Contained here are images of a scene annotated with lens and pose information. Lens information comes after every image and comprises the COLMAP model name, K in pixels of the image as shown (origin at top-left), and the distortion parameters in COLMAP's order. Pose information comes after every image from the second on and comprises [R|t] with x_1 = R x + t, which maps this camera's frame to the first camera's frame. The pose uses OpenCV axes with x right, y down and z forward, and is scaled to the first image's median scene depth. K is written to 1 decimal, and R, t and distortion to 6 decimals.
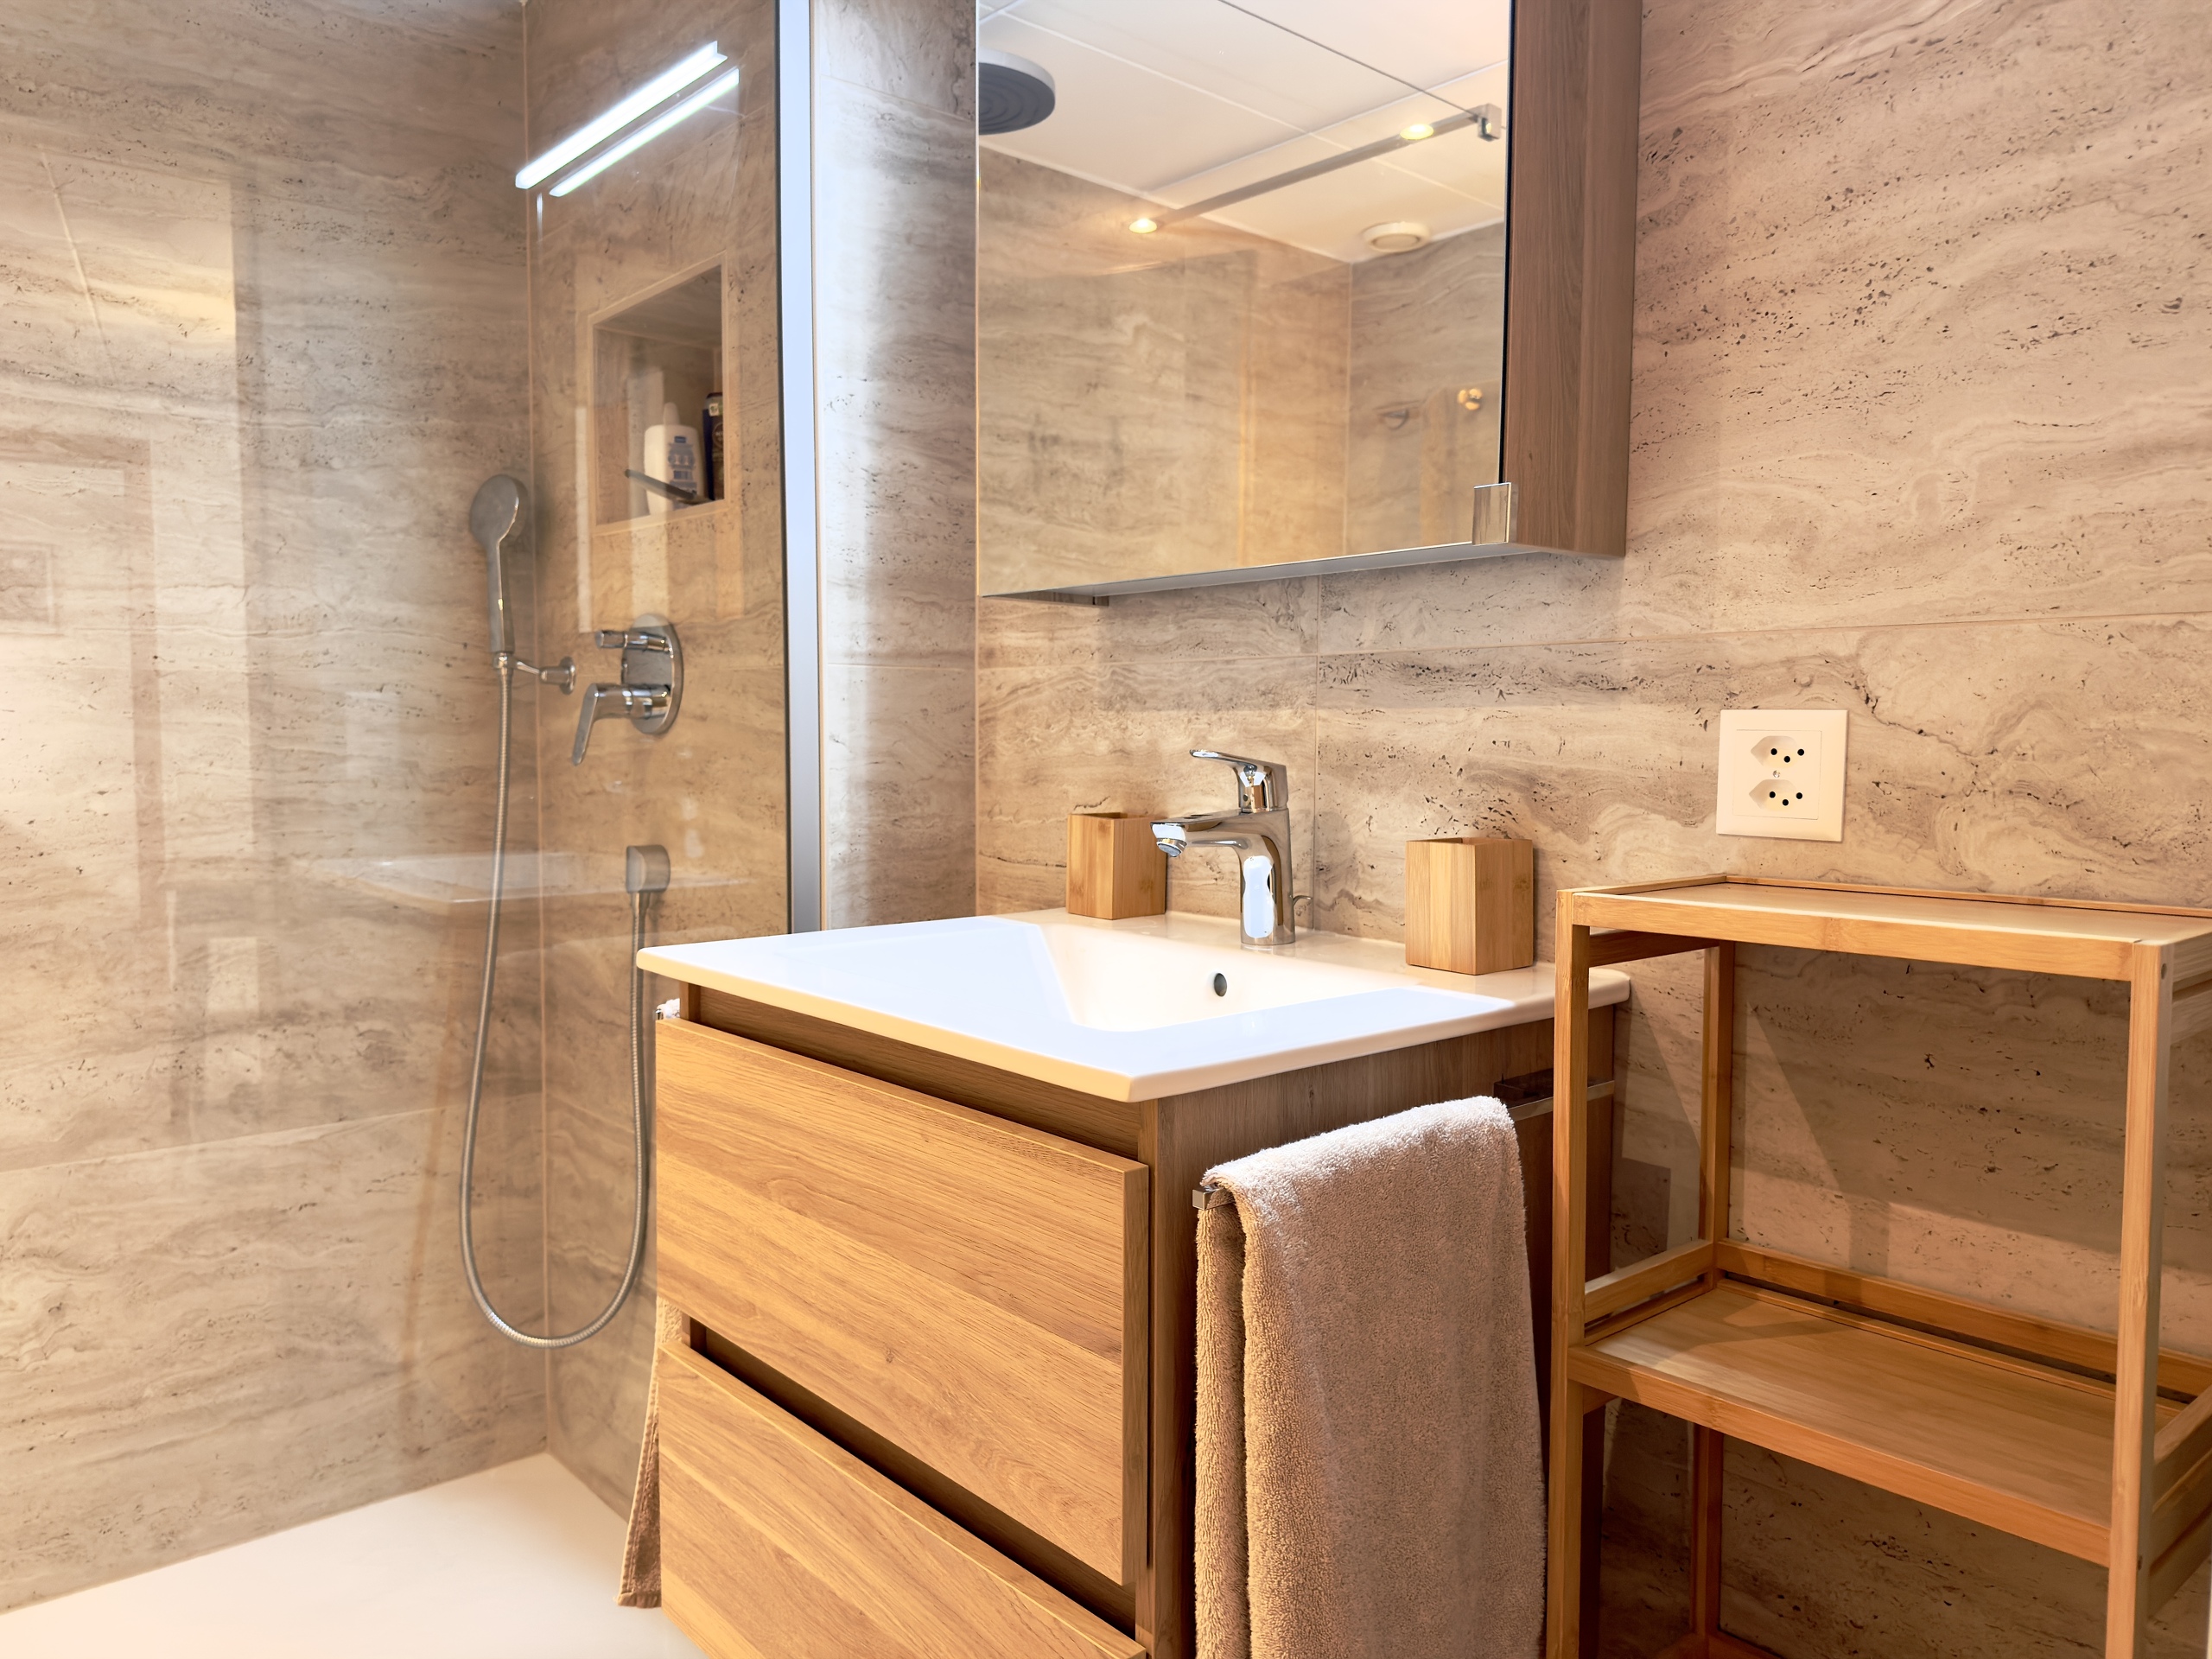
lens RADIAL K [[1554.7, 0, 1121.9], [0, 1554.7, 833.1], [0, 0, 1]] dist [0.054863, -0.068307]
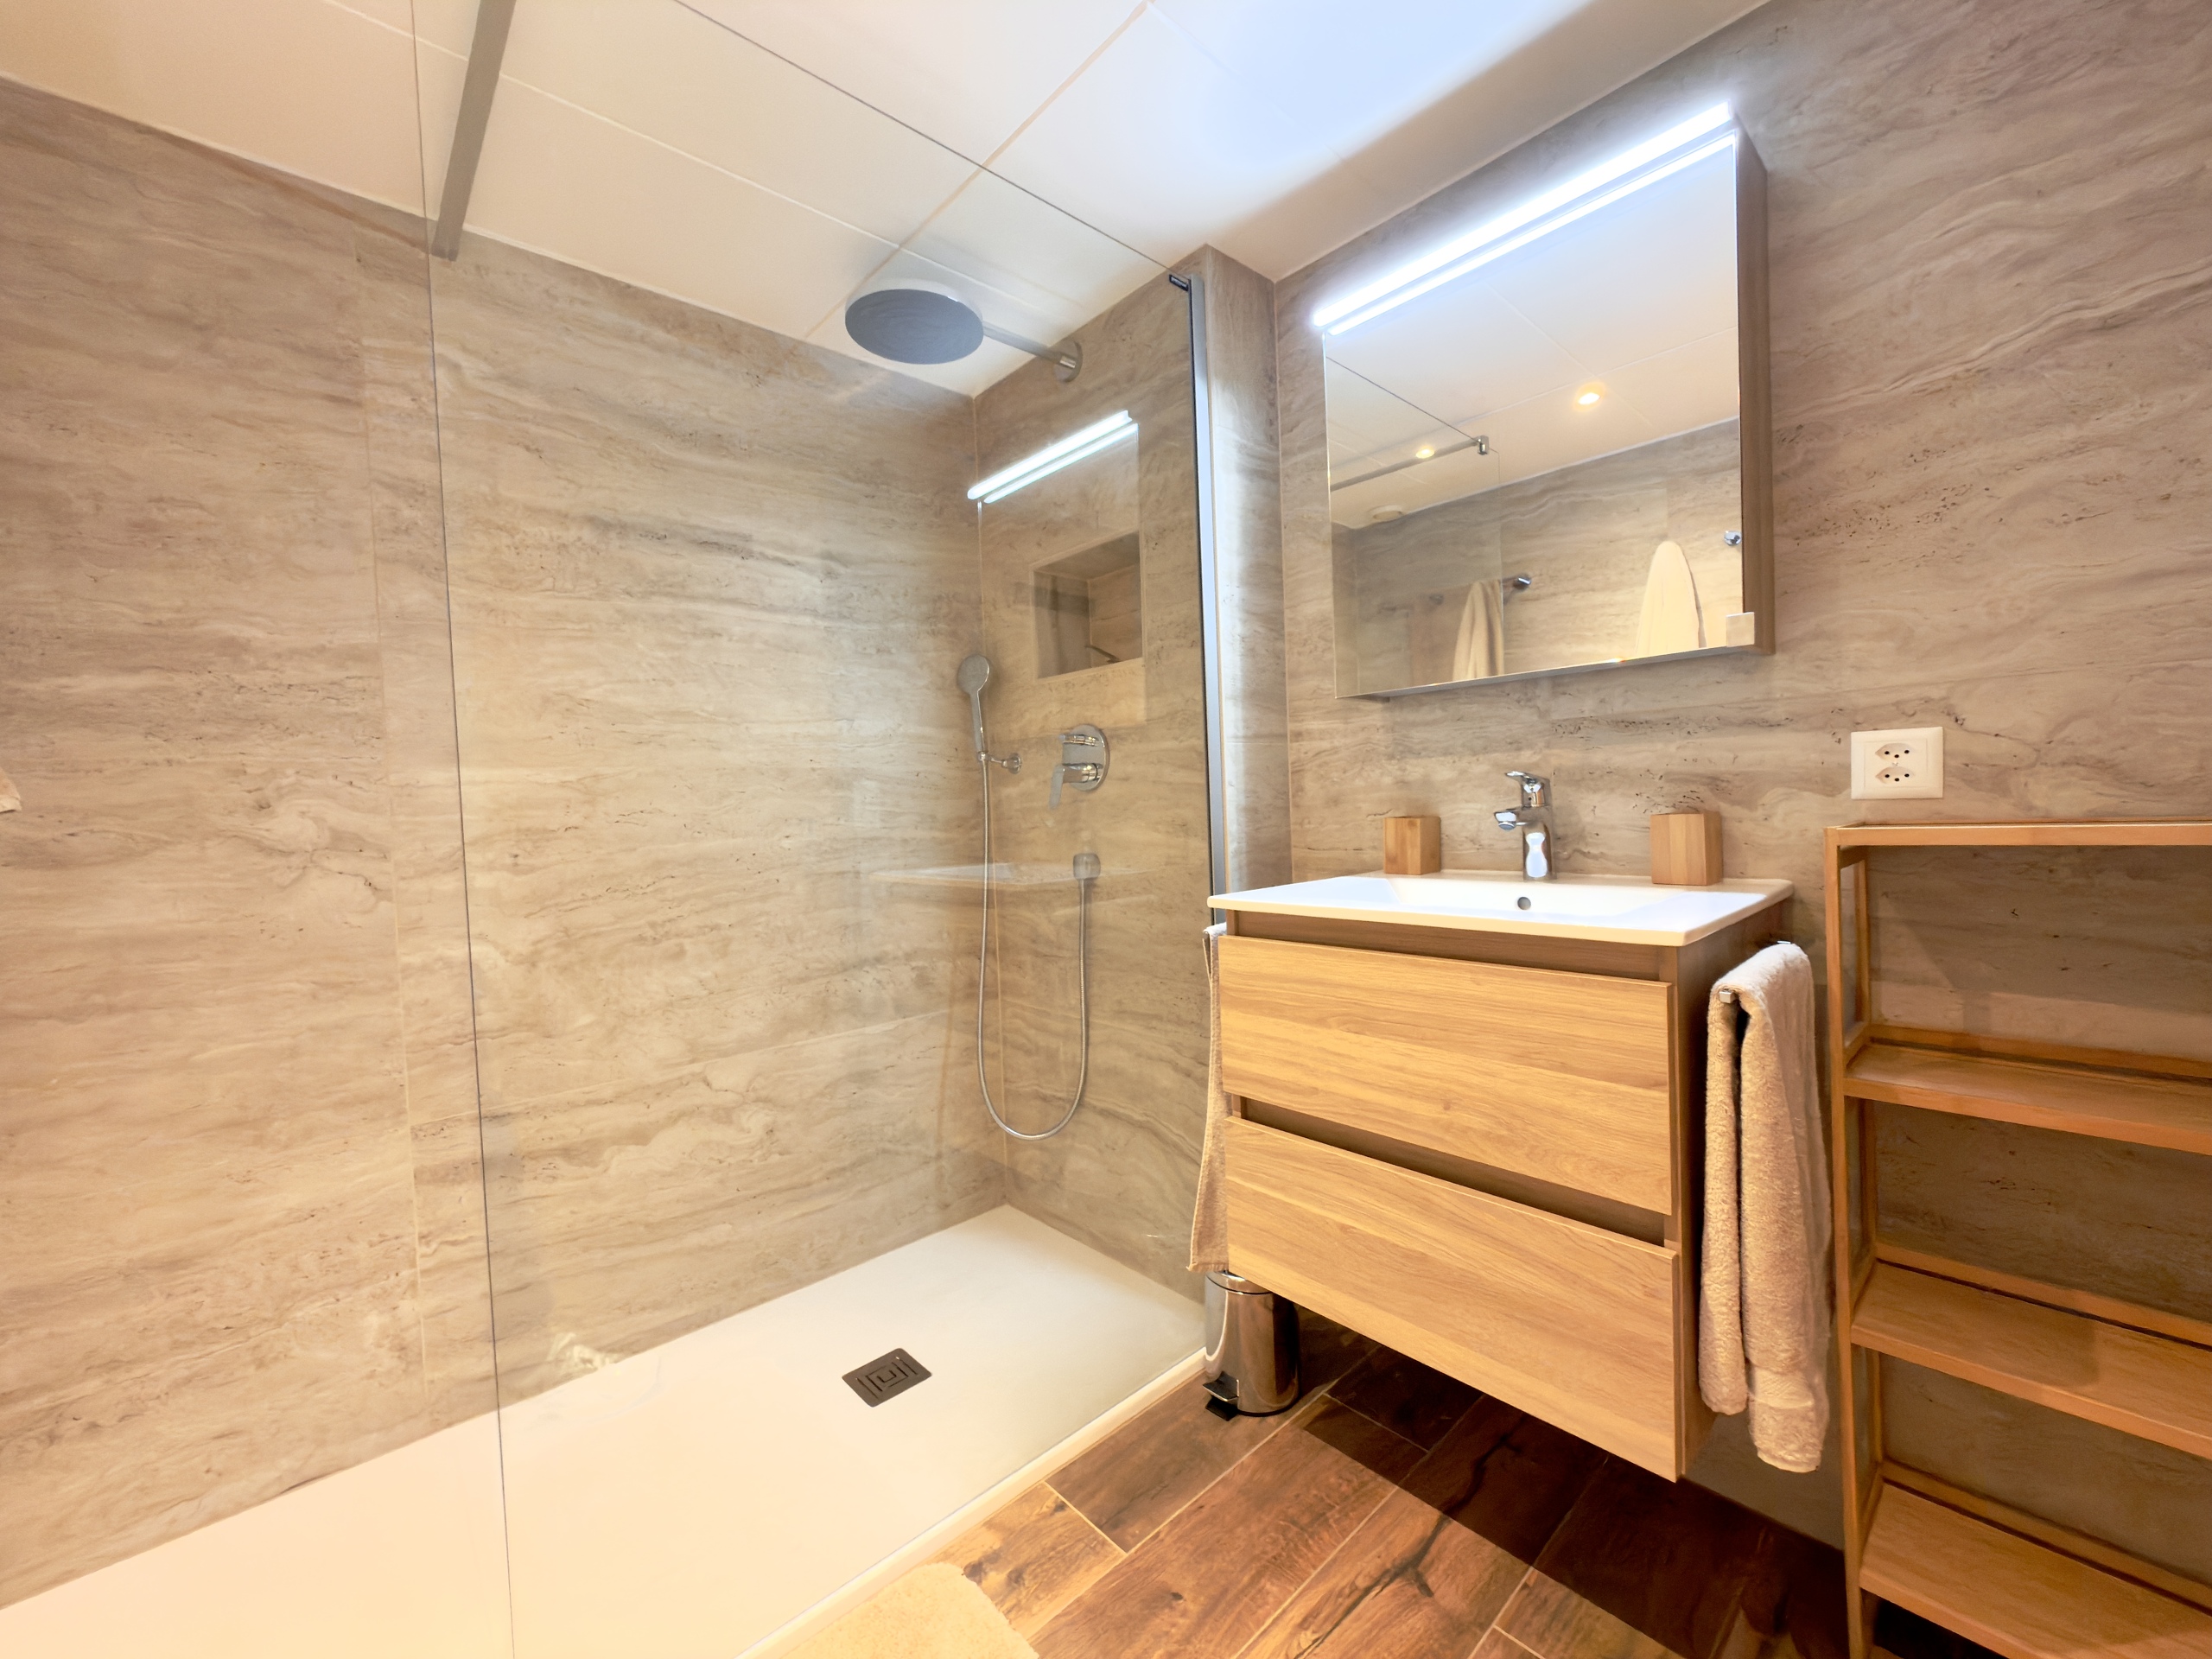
lens RADIAL K [[880.4, 0, 1110.1], [0, 880.4, 830.3], [0, 0, 1]] dist [0.003928, -0.000696]
pose [[0.998674, -0.044750, 0.025444, -0.411788], [0.045691, 0.998244, -0.037707, 0.028636], [-0.023711, 0.038819, 0.998965, -0.010891]]
